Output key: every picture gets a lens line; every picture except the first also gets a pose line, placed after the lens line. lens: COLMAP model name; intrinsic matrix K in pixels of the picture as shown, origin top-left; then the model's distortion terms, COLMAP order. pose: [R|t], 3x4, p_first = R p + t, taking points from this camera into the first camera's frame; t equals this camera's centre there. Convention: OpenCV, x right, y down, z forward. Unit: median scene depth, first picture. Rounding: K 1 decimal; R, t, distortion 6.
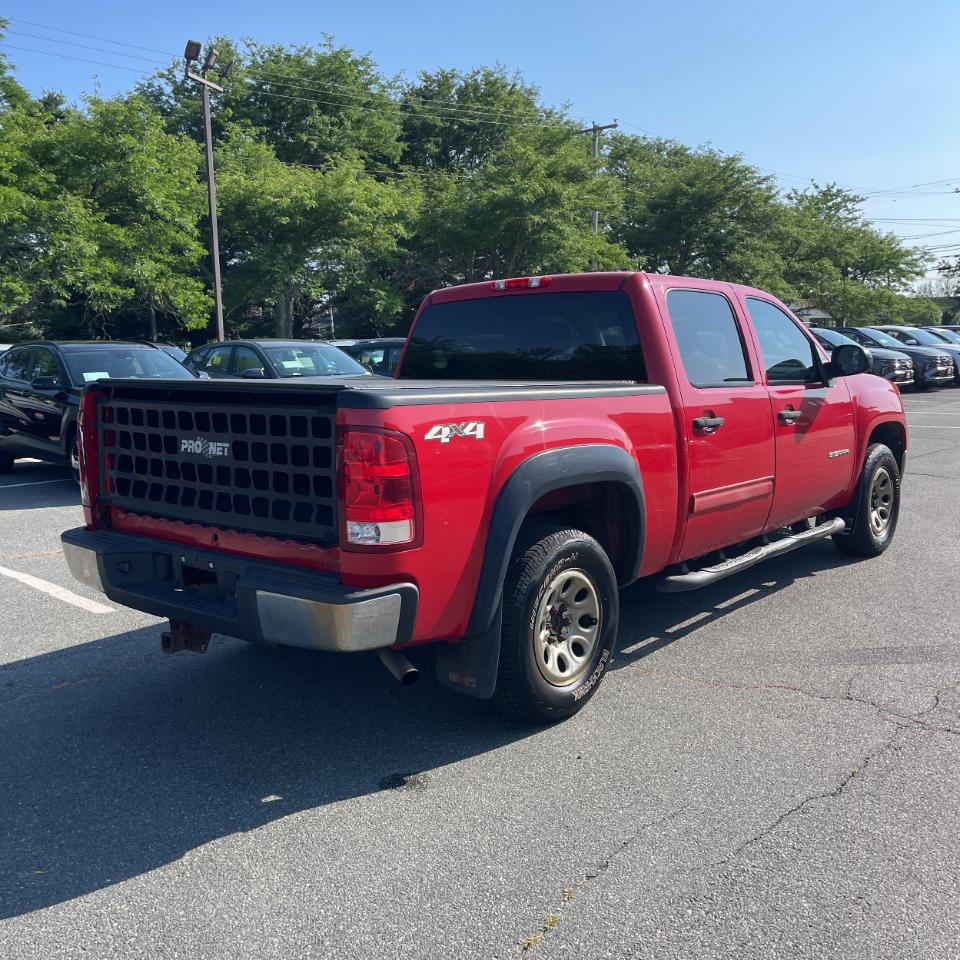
lens RADIAL K [[957.7, 0, 496.3], [0, 957.7, 477.3], [0, 0, 1]] dist [0.105493, -0.129702]
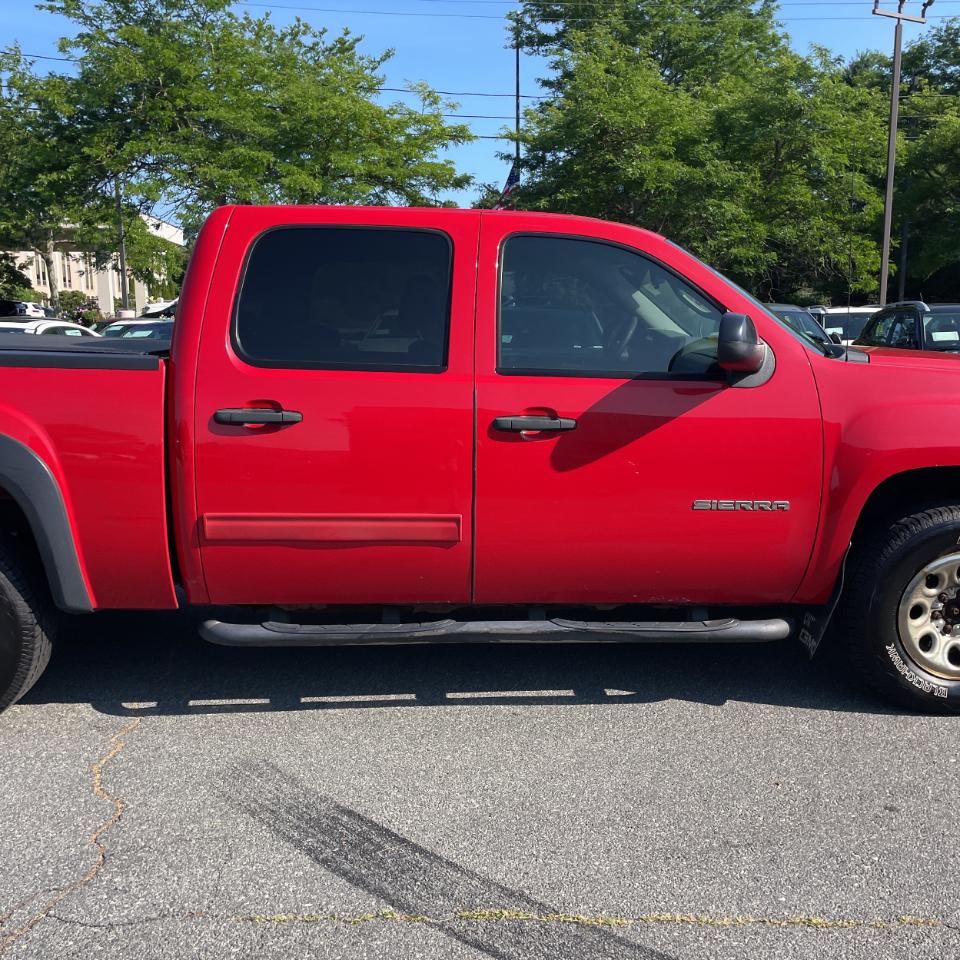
lens RADIAL K [[966.5, 0, 480.0], [0, 966.5, 480.0], [0, 0, 1]] dist [0.066420, -0.074285]
pose [[0.668197, 0.139309, -0.730826, 0.170730], [-0.113212, 0.989912, 0.085186, -0.018156], [0.735321, 0.025817, 0.677228, 0.129627]]
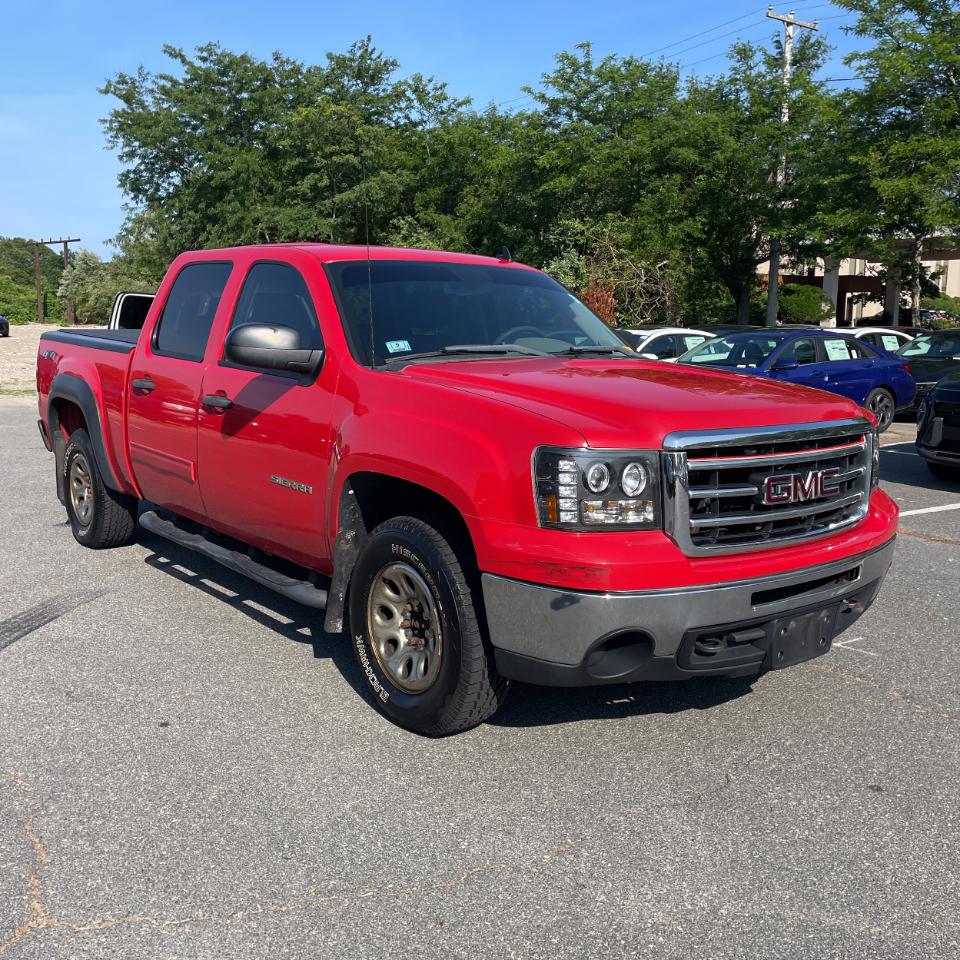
lens RADIAL K [[956.2, 0, 470.4], [0, 956.2, 481.7], [0, 0, 1]] dist [0.149865, -0.323068]
pose [[-0.224960, 0.172164, -0.959037, 0.247108], [-0.133343, 0.969566, 0.205332, -0.045717], [0.965201, 0.174073, -0.195157, 0.322705]]
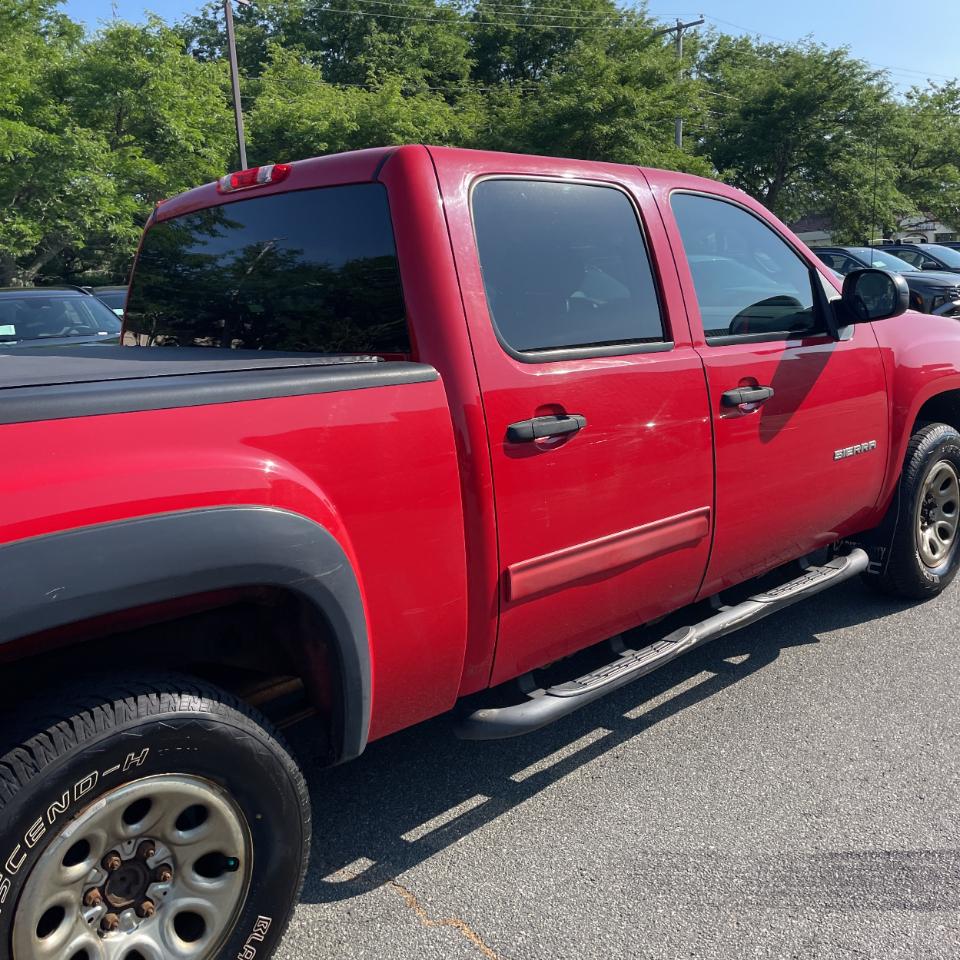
lens RADIAL K [[966.5, 0, 480.0], [0, 966.5, 480.0], [0, 0, 1]] dist [0.066420, -0.074285]
pose [[0.992477, -0.004898, -0.122334, 0.050112], [0.013534, 0.997465, 0.069859, -0.013378], [0.121682, -0.070989, 0.990027, 0.093676]]
